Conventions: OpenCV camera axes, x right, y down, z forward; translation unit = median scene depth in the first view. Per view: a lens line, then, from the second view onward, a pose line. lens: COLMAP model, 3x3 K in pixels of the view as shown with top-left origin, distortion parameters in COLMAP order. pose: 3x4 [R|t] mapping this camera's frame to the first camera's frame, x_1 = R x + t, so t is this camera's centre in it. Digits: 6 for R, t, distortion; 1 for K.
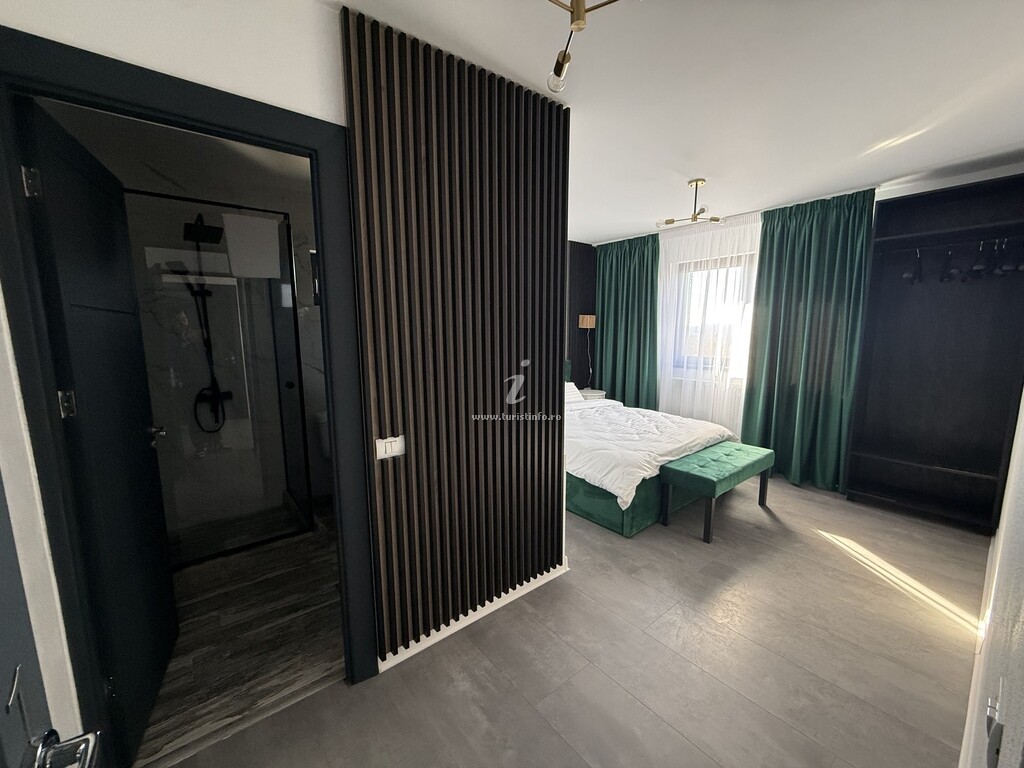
lens RADIAL K [[408.9, 0, 510.1], [0, 408.9, 384.7], [0, 0, 1]] dist [-0.000953, 0.000434]
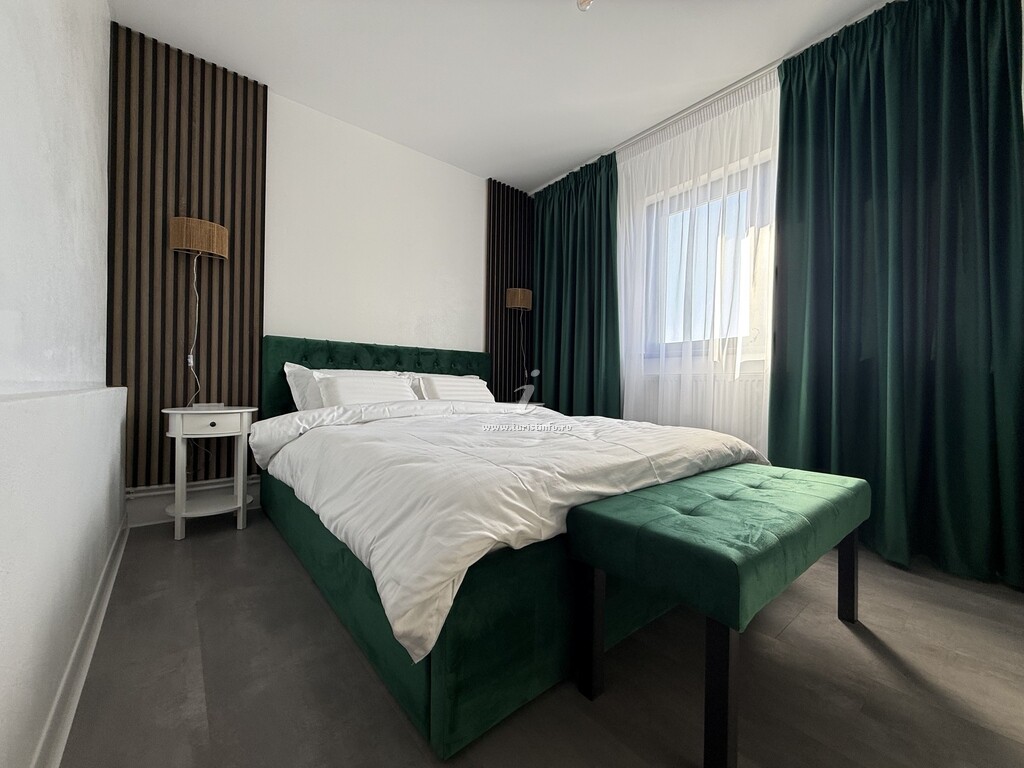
lens RADIAL K [[408.9, 0, 508.5], [0, 408.9, 384.6], [0, 0, 1]] dist [-0.000953, 0.000434]
pose [[0.999817, 0.018876, 0.003180, 0.271570], [-0.018239, 0.989828, -0.141095, 0.125354], [-0.005811, 0.141012, 0.989991, 0.559182]]
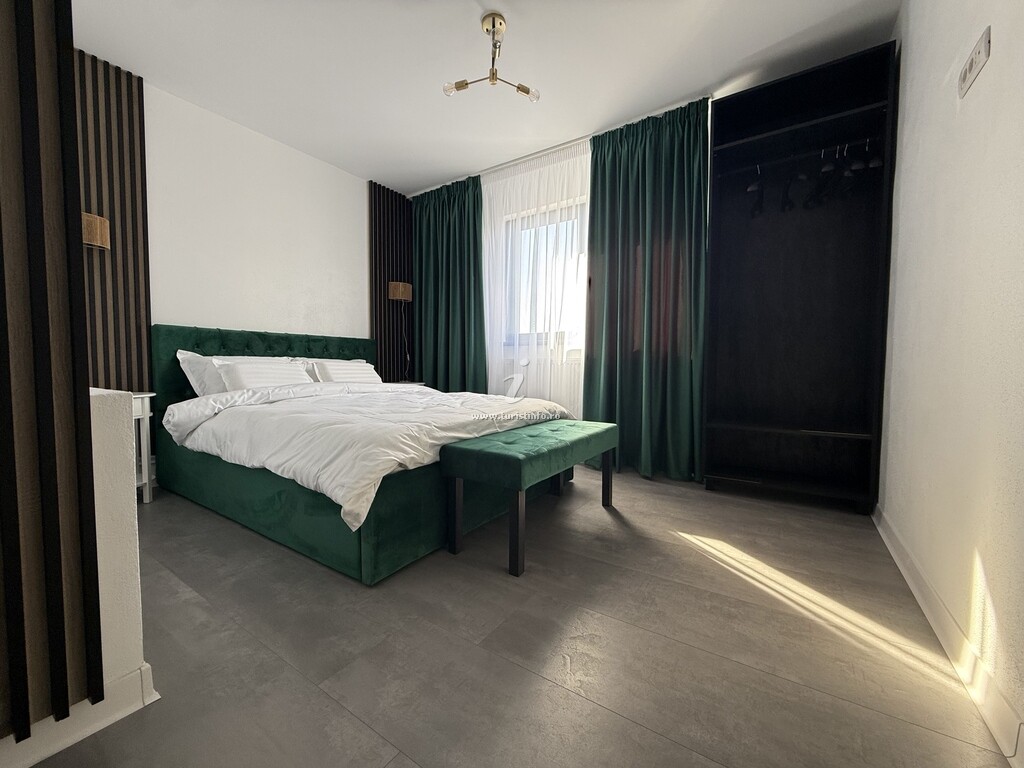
lens RADIAL K [[408.9, 0, 507.4], [0, 408.9, 383.5], [0, 0, 1]] dist [-0.000953, 0.000434]
pose [[0.957812, -0.003714, 0.287370, 0.253609], [0.030520, 0.995577, -0.088855, 0.142393], [-0.285769, 0.093877, 0.953689, 0.363459]]
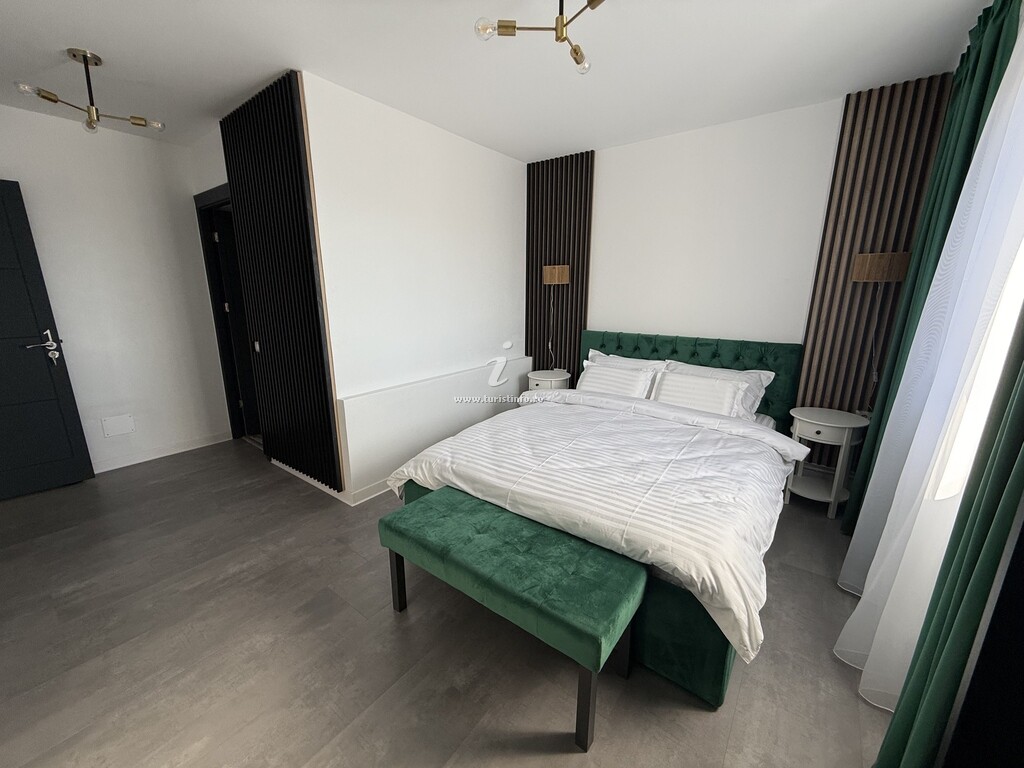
lens RADIAL K [[408.9, 0, 509.4], [0, 408.9, 387.2], [0, 0, 1]] dist [-0.000953, 0.000434]
pose [[0.237268, 0.226733, -0.944614, 0.870086], [-0.130666, 0.970994, 0.200244, -0.098094], [0.962616, 0.075918, 0.260012, 0.788847]]
